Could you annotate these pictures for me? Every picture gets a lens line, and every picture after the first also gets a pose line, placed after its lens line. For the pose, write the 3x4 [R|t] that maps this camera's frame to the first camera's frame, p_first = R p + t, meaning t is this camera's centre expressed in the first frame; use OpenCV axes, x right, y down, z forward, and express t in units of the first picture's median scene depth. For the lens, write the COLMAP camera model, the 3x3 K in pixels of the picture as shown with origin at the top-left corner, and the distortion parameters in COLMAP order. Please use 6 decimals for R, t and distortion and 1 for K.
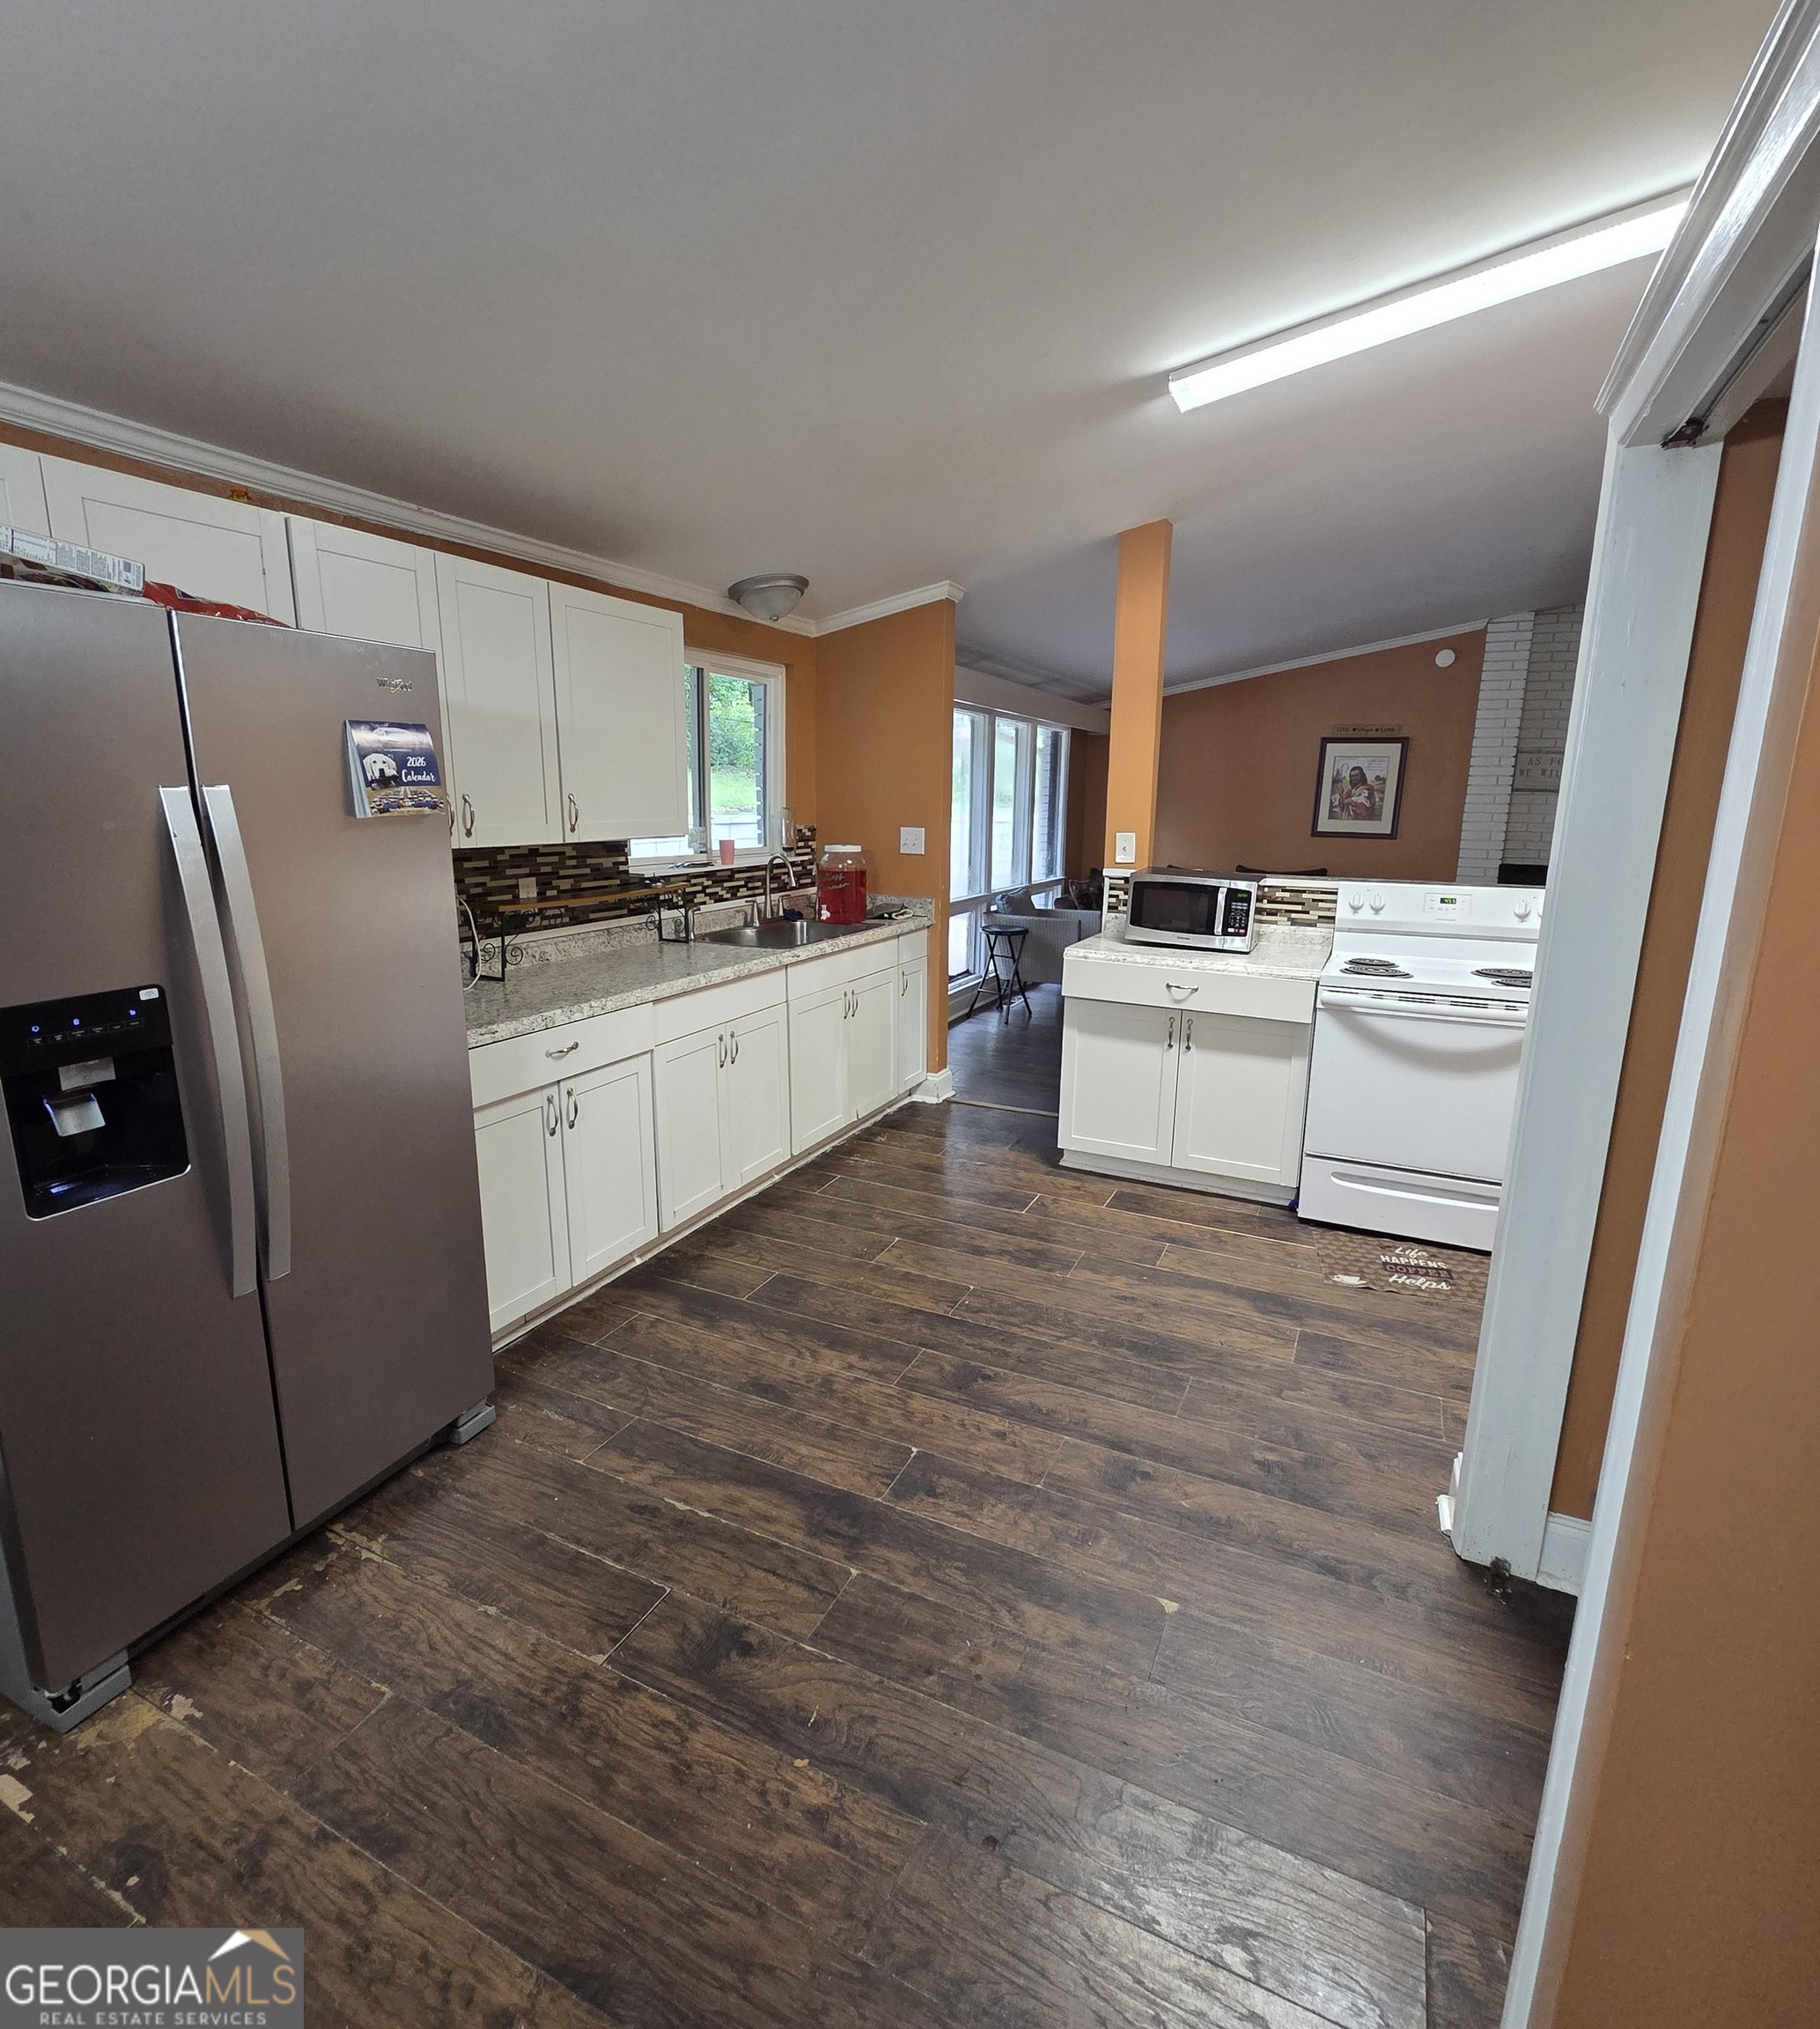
lens RADIAL K [[991.8, 0, 913.6], [0, 991.8, 1001.0], [0, 0, 1]] dist [0.003279, -0.005614]
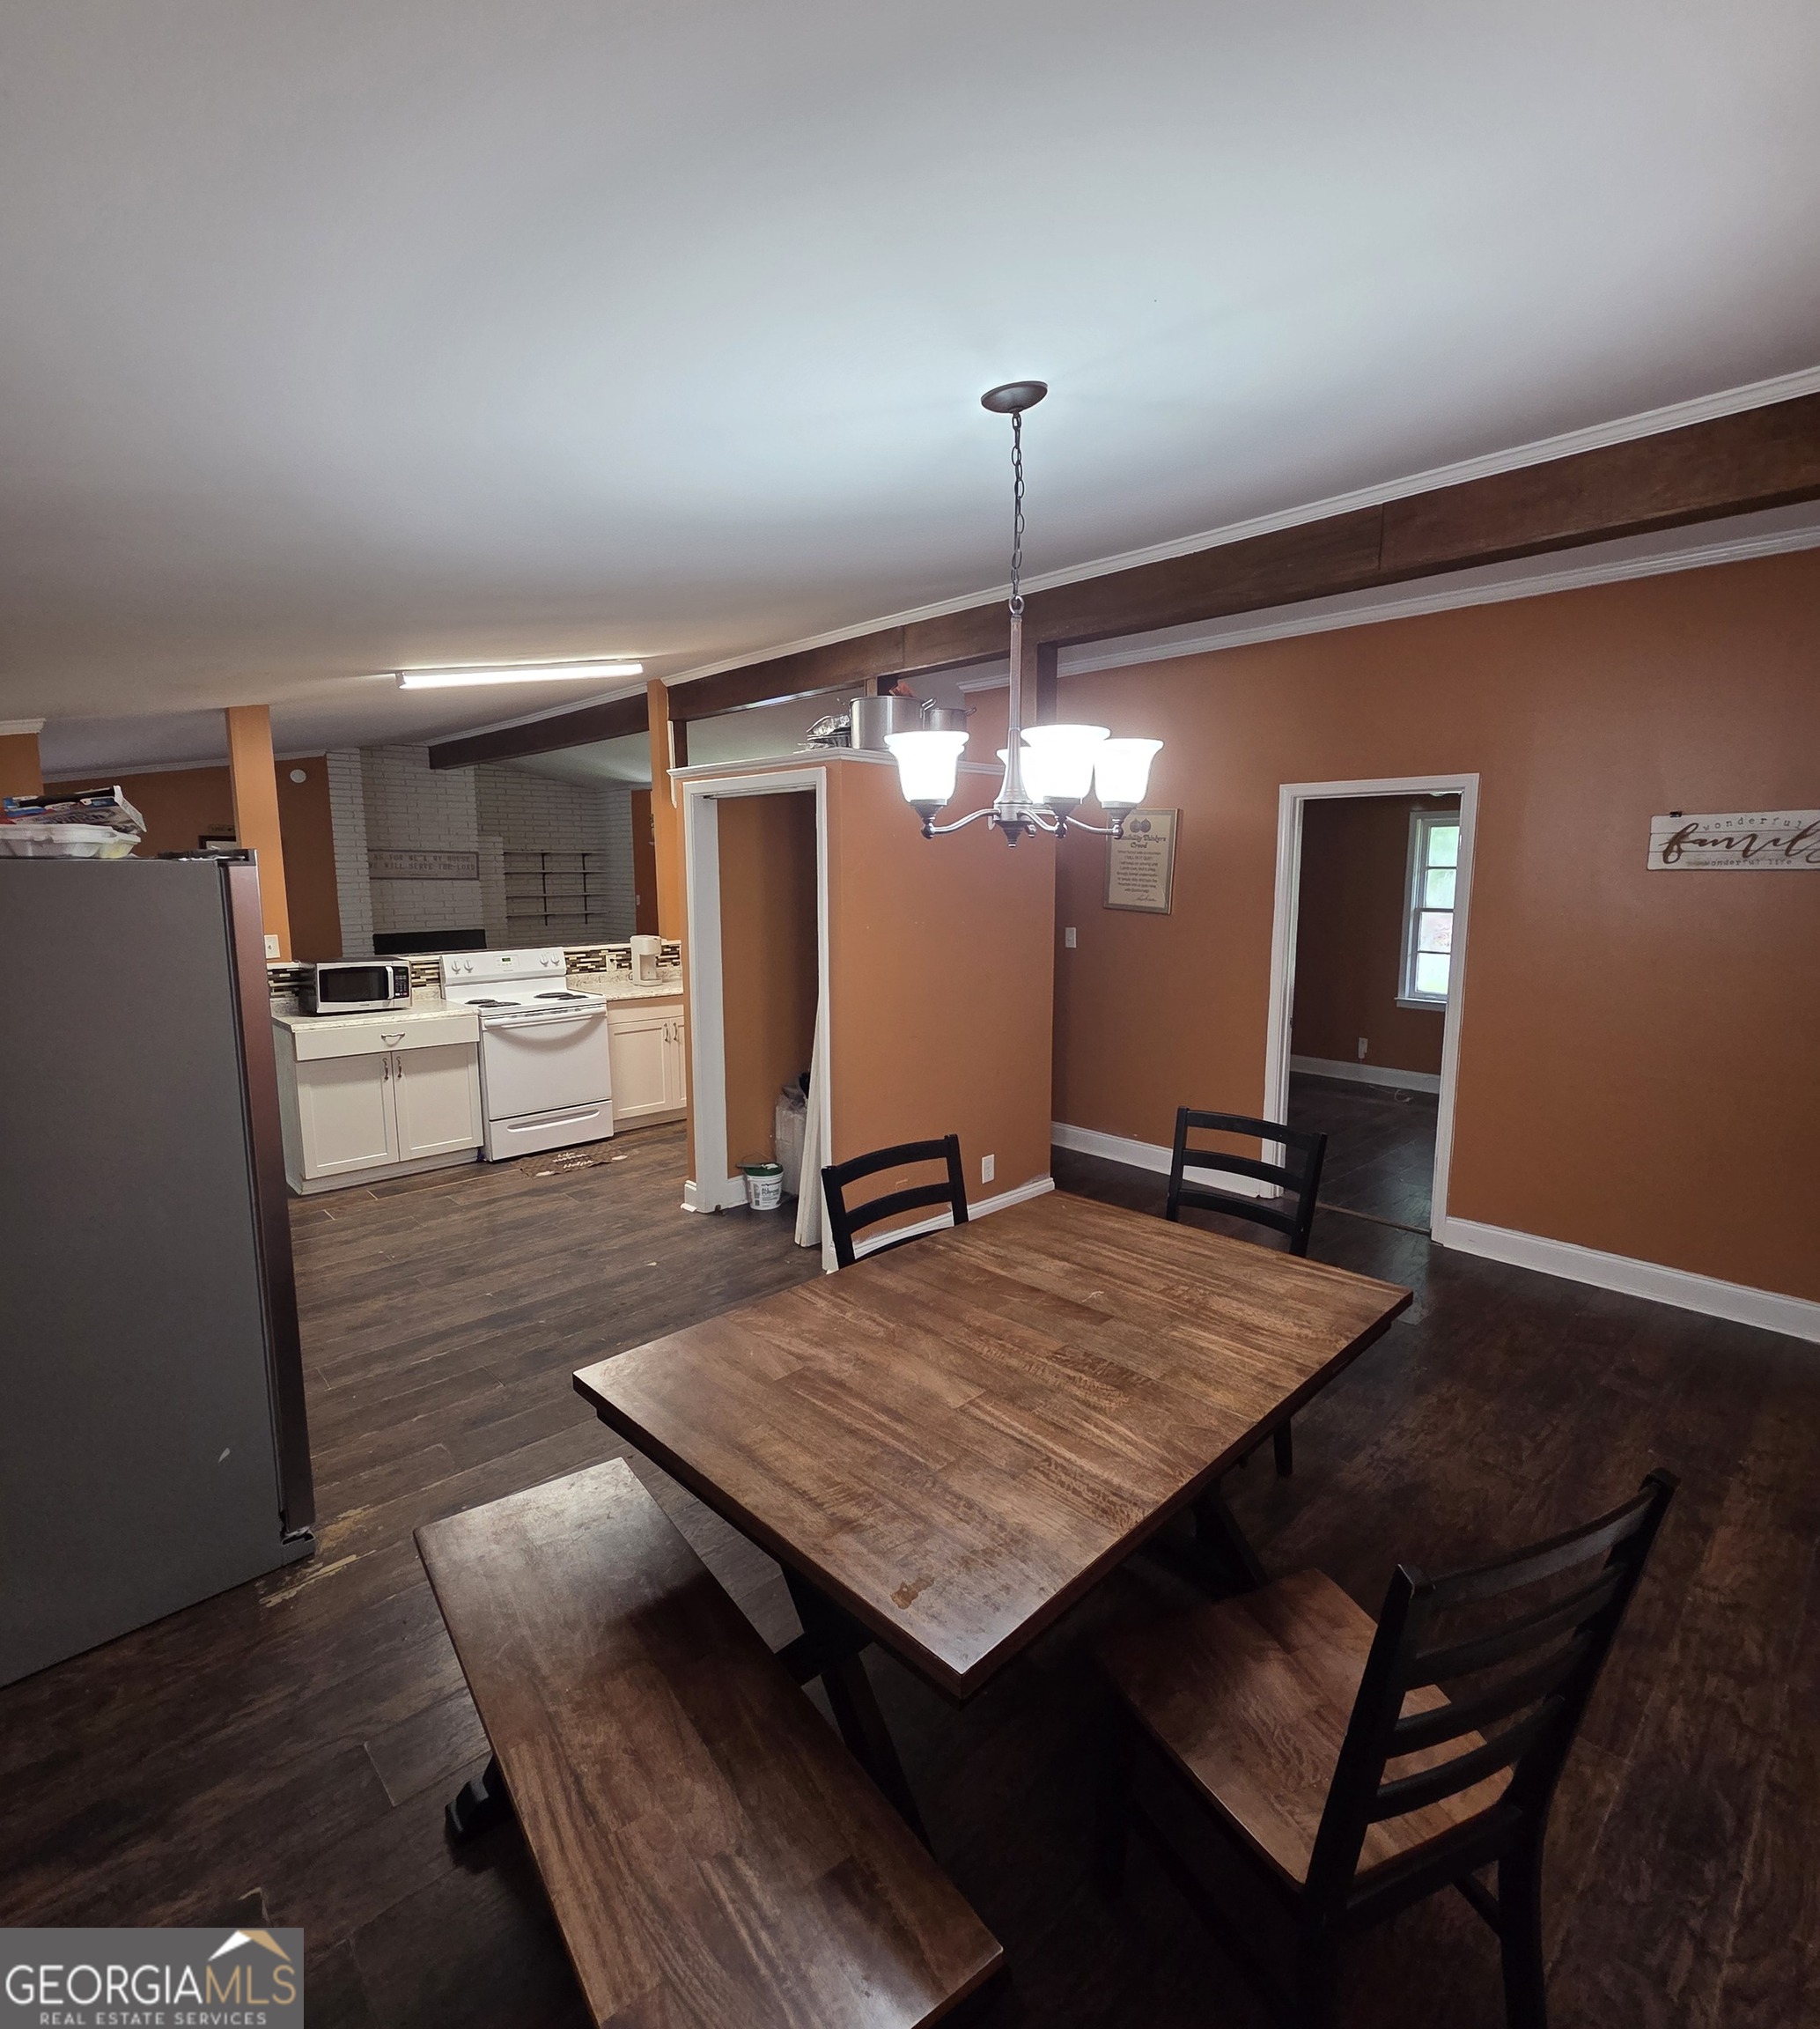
lens RADIAL K [[997.0, 0, 912.3], [0, 997.0, 999.5], [0, 0, 1]] dist [0.008174, -0.004094]
pose [[0.350740, -0.139895, 0.925965, -0.865458], [0.196662, 0.977733, 0.073223, -0.024233], [-0.915590, 0.156420, 0.370442, -0.276826]]
